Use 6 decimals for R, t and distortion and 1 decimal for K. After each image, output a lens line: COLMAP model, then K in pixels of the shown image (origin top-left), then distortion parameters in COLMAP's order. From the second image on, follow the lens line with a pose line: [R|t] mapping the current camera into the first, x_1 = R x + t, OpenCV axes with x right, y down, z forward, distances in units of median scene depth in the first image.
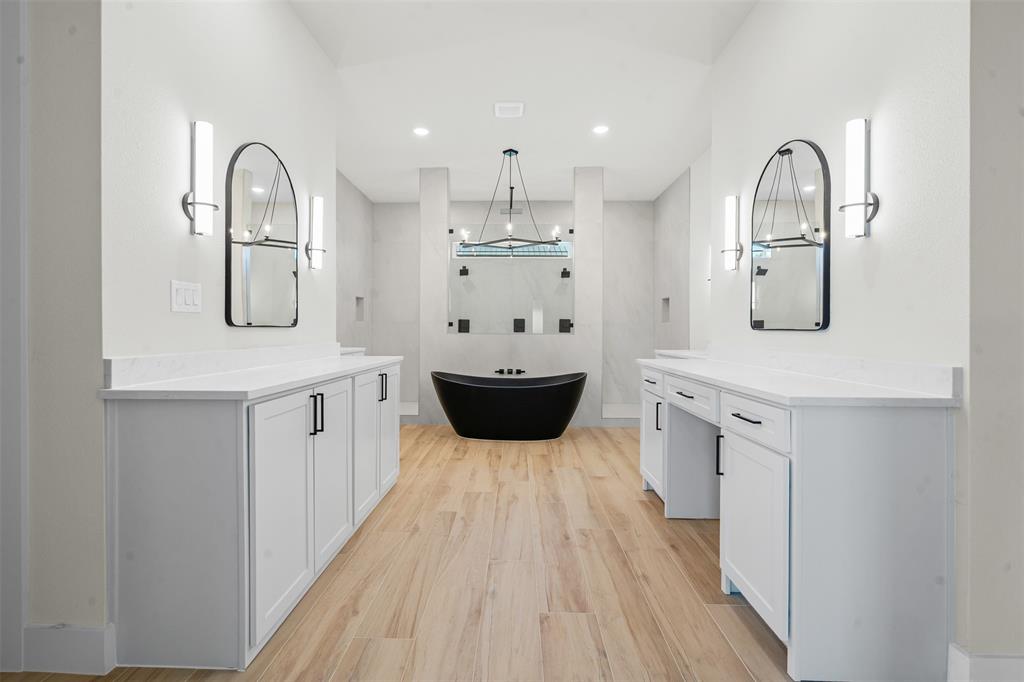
lens RADIAL K [[472.8, 0, 512.4], [0, 472.8, 333.9], [0, 0, 1]] dist [0.004442, 0.000033]
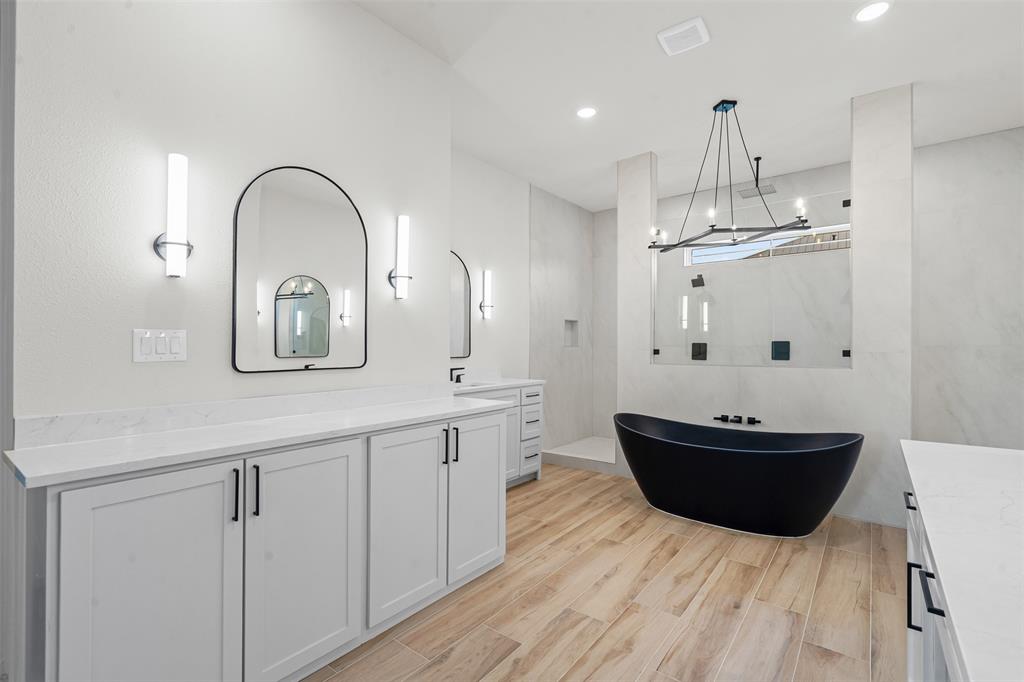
lens RADIAL K [[472.8, 0, 507.4], [0, 472.8, 346.9], [0, 0, 1]] dist [0.004442, 0.000033]
pose [[0.796868, -0.006555, -0.604118, 0.253834], [0.002216, 0.999966, -0.007927, -0.040233], [0.604150, 0.004978, 0.796855, 0.406976]]
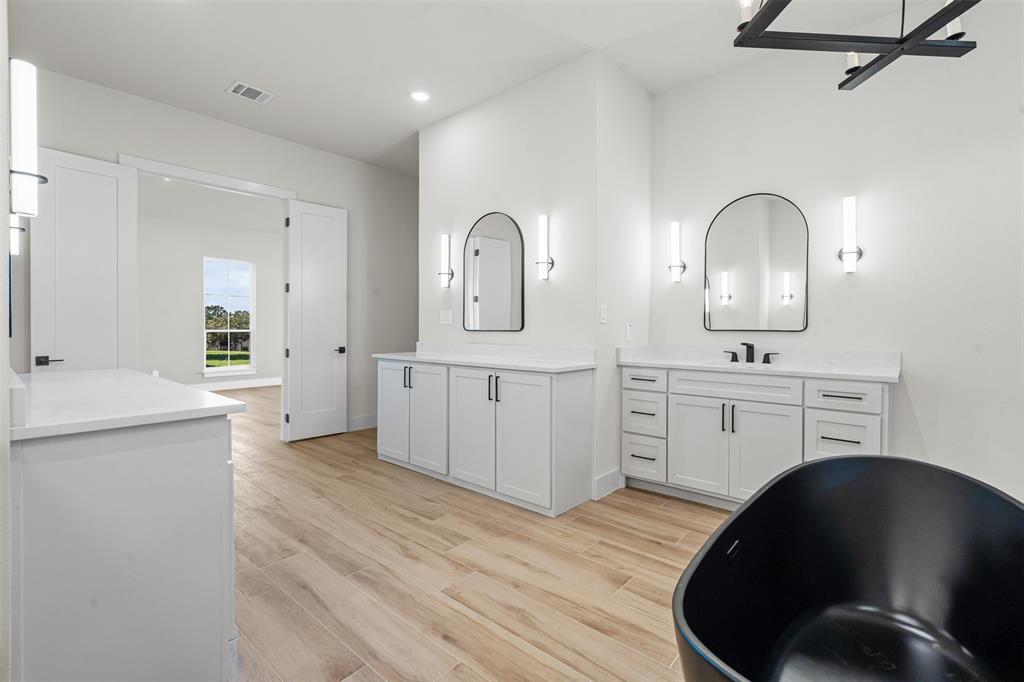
lens RADIAL K [[472.8, 0, 496.7], [0, 472.8, 331.1], [0, 0, 1]] dist [0.004442, 0.000033]
pose [[-0.669853, 0.000391, -0.742494, 0.471014], [-0.012174, 0.999860, 0.011510, -0.024604], [0.742394, 0.016749, -0.669754, 1.589849]]
